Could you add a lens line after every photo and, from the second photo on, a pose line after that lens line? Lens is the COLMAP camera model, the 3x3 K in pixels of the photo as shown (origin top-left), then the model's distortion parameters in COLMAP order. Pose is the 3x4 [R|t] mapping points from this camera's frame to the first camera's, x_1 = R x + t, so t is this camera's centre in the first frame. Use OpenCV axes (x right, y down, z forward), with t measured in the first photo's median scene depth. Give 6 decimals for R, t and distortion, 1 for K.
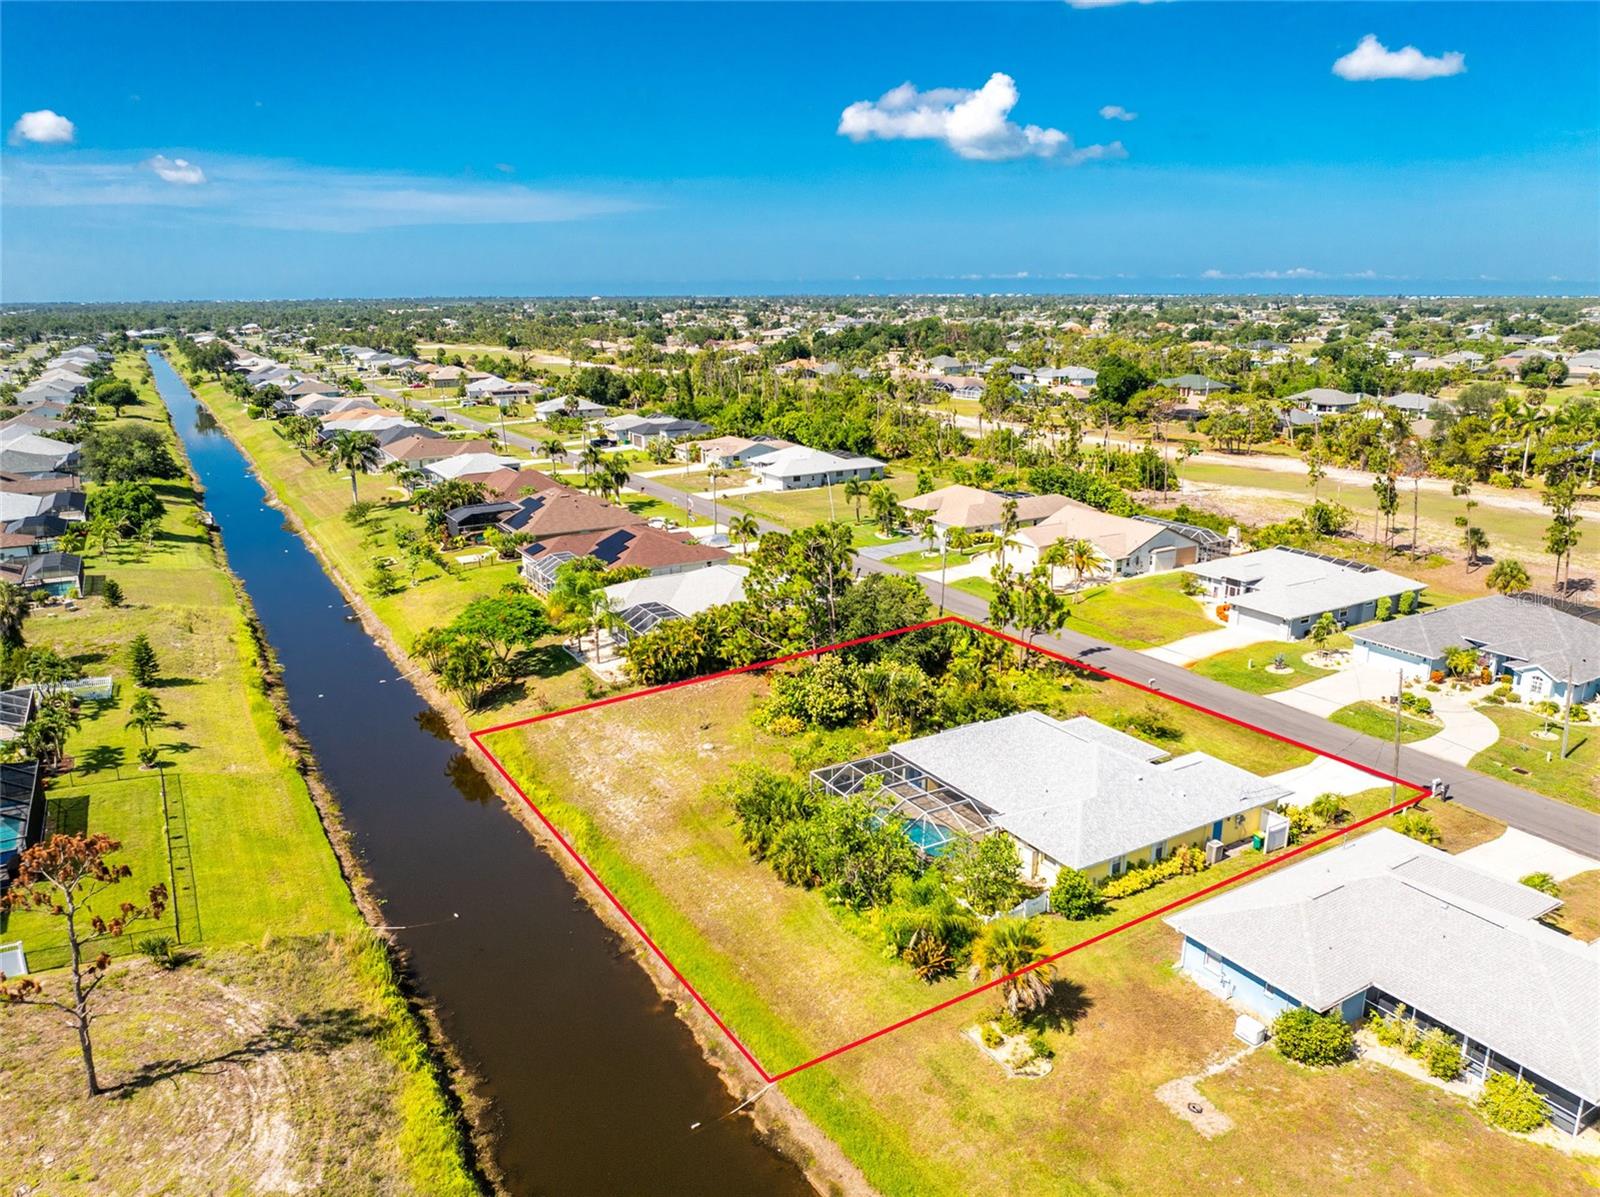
lens RADIAL K [[1132.5, 0, 800.2], [0, 1132.5, 563.2], [0, 0, 1]] dist [-0.037458, 0.000391]
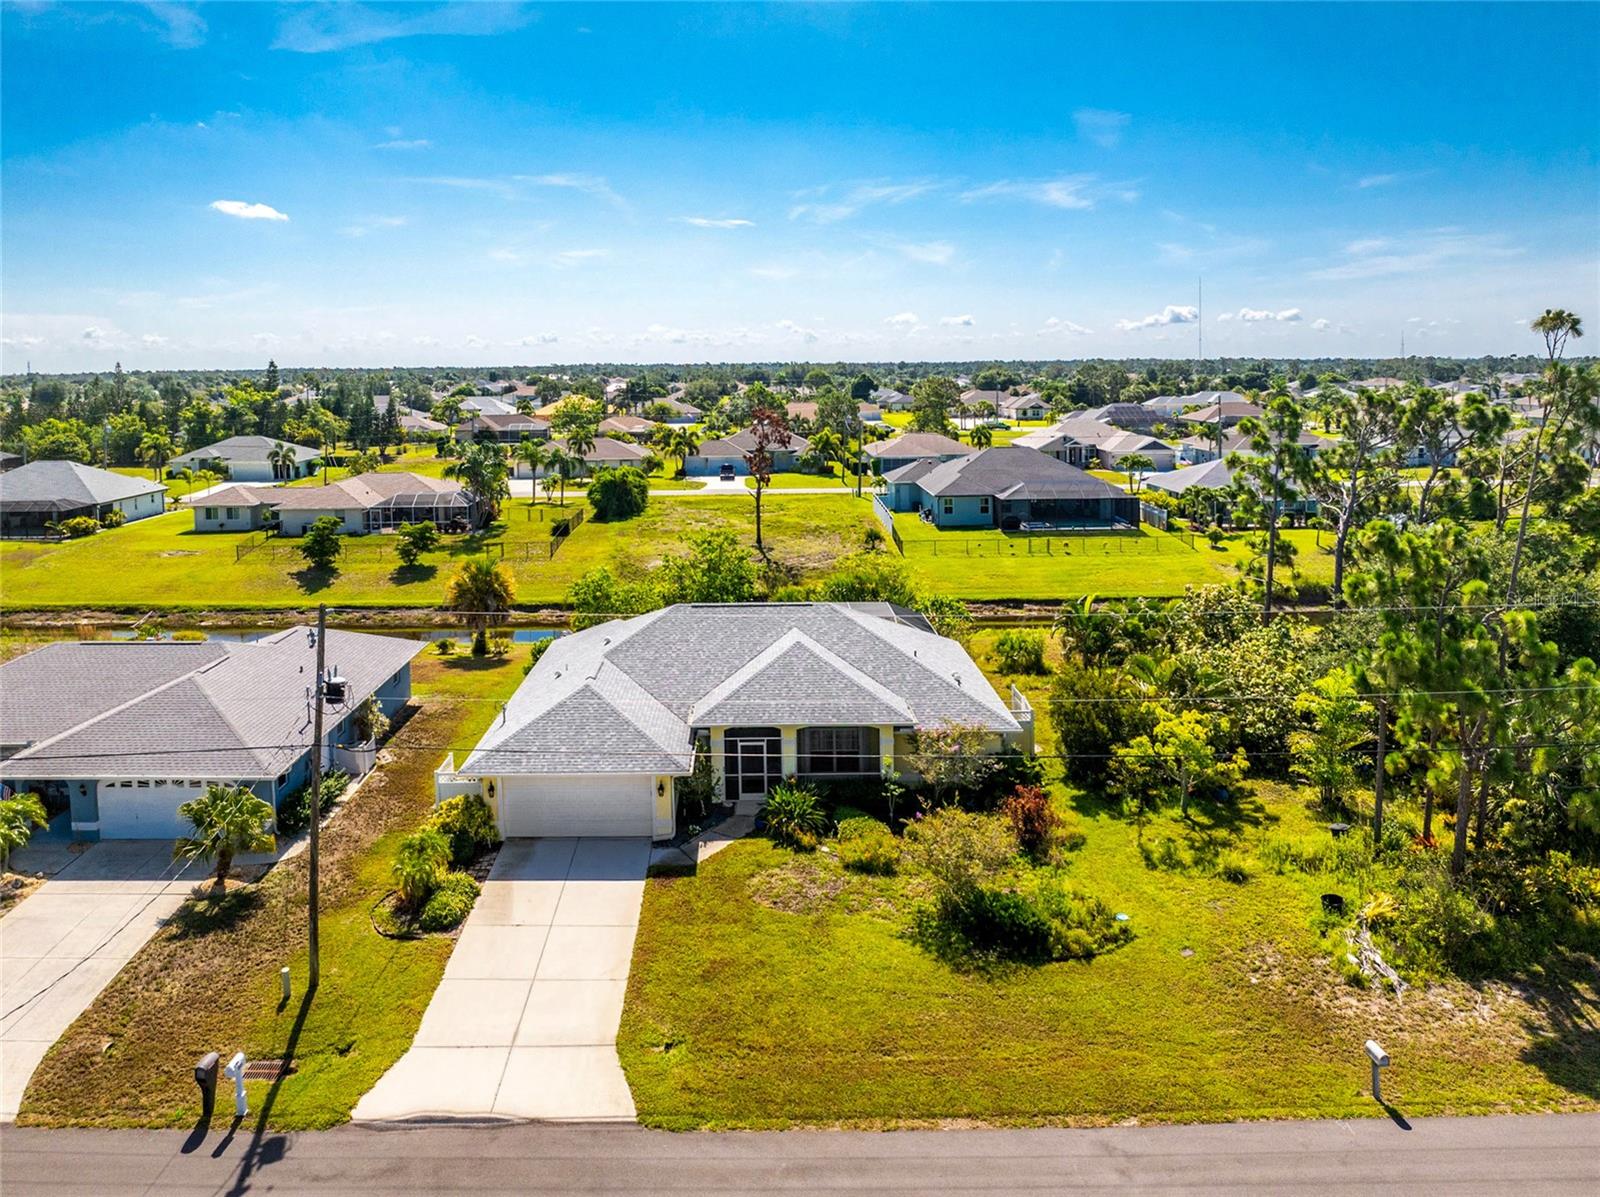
lens RADIAL K [[1180.3, 0, 735.9], [0, 1180.3, 326.7], [0, 0, 1]] dist [-0.034053, 0.013495]
pose [[-0.520491, -0.012954, -0.853769, 0.587747], [-0.181325, 0.978757, 0.095692, -0.054064], [0.834392, 0.204616, -0.511783, 0.935138]]
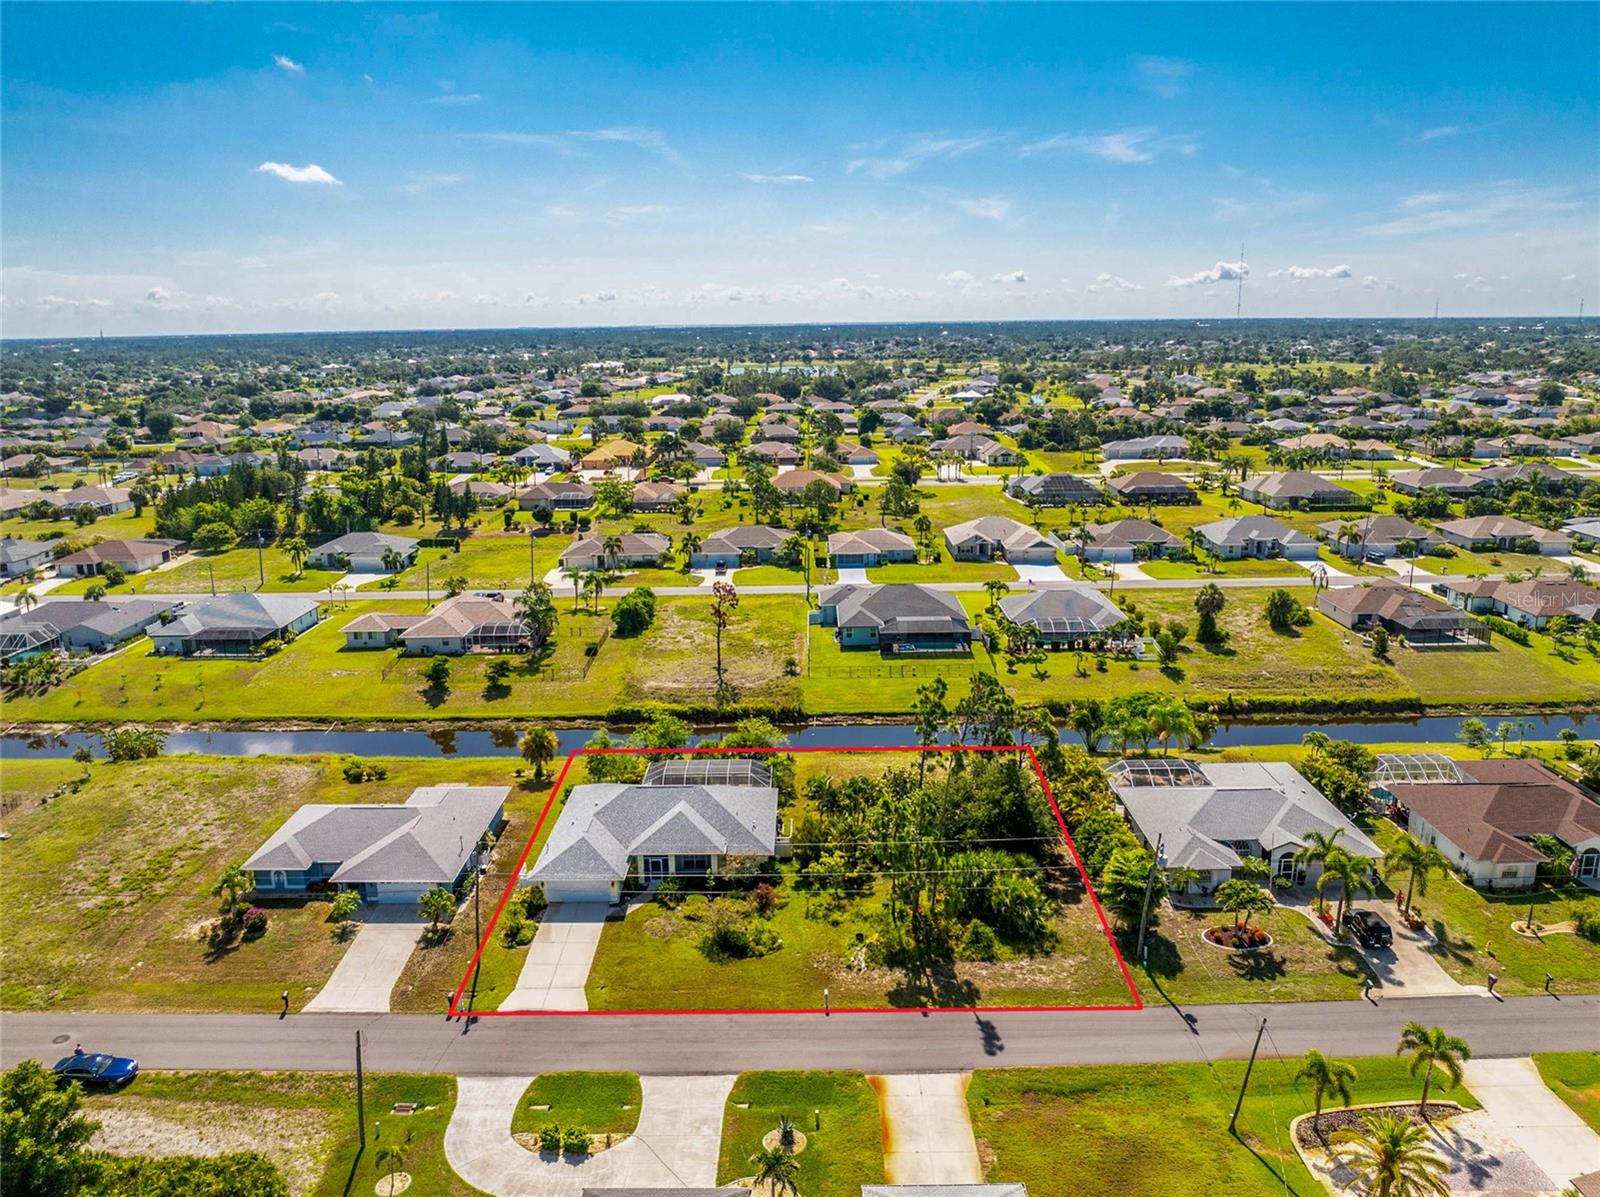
lens RADIAL K [[1147.9, 0, 799.0], [0, 1147.9, 473.1], [0, 0, 1]] dist [-0.026835, -0.006210]
pose [[-0.514565, 0.126363, -0.848089, 0.918834], [-0.181824, 0.950508, 0.251941, -0.427067], [0.837952, 0.283843, -0.466122, 1.200726]]
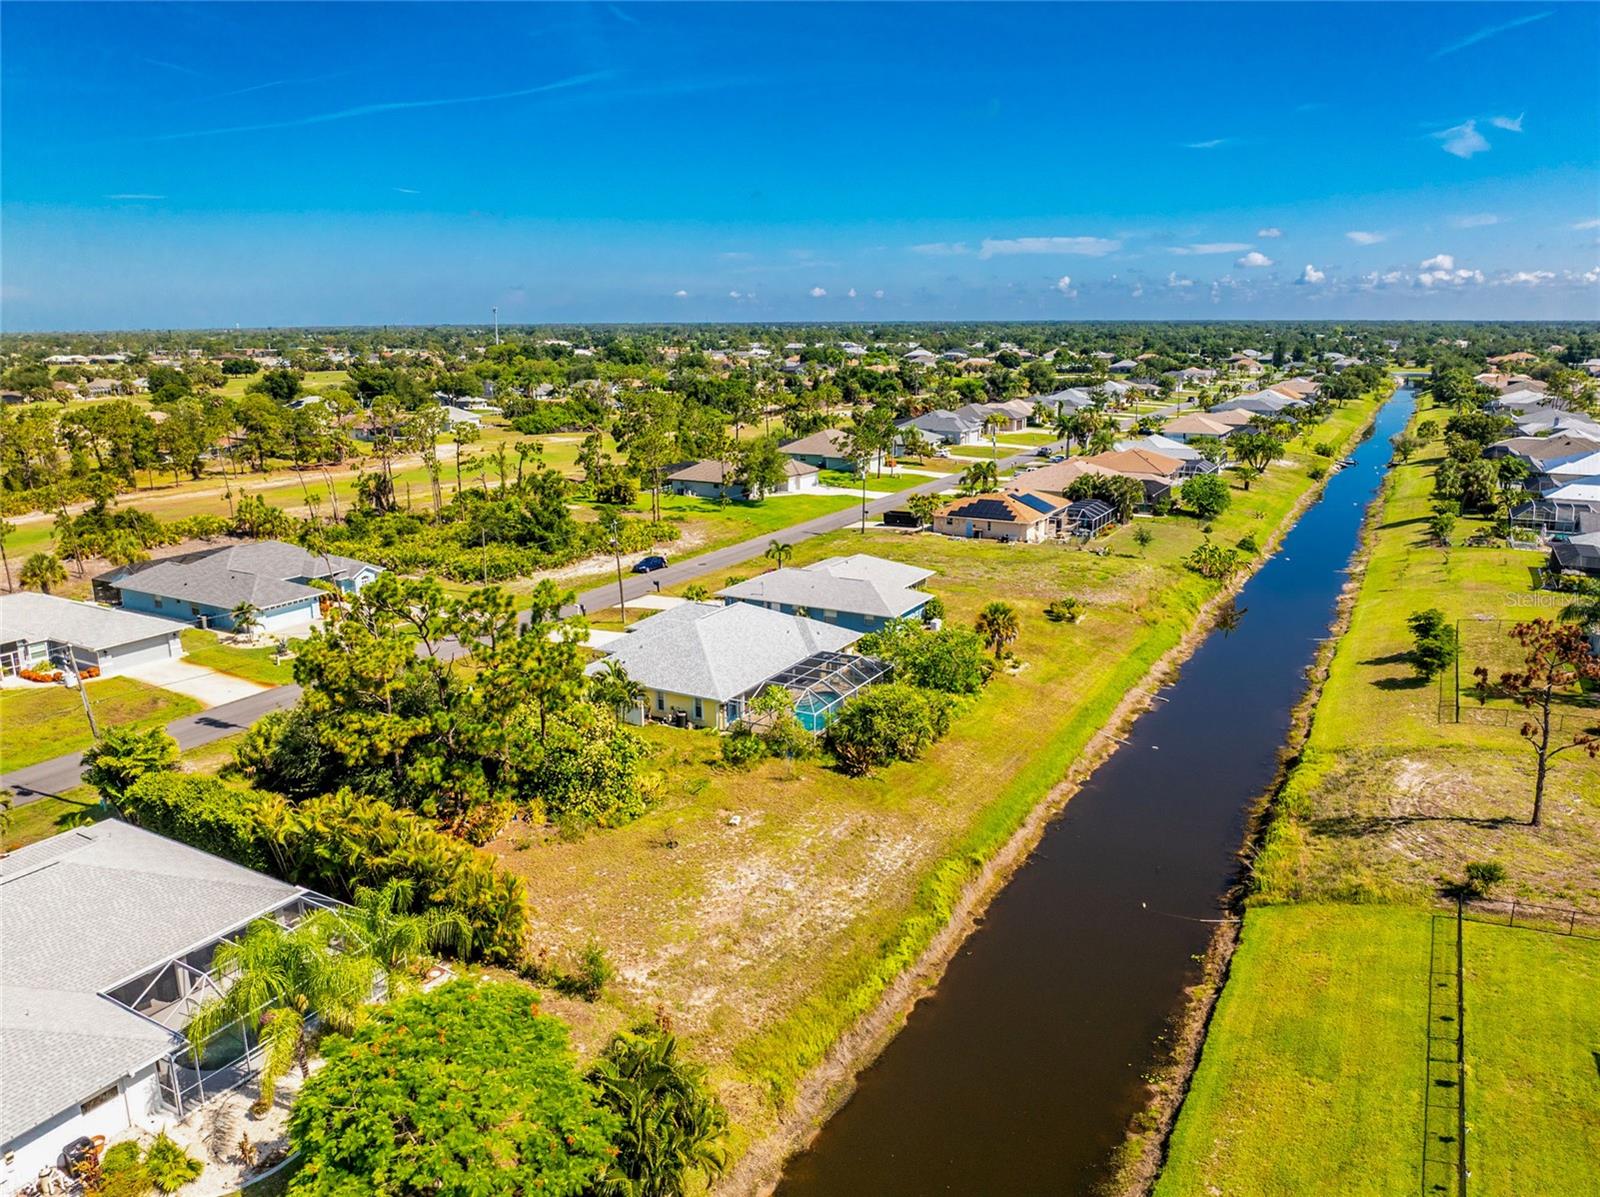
lens RADIAL K [[1132.5, 0, 800.2], [0, 1132.5, 563.2], [0, 0, 1]] dist [-0.037458, 0.000391]
pose [[-0.497485, -0.172777, 0.850092, -0.589219], [0.211686, 0.926160, 0.312118, -0.183064], [-0.841248, 0.335226, -0.424176, 1.013178]]
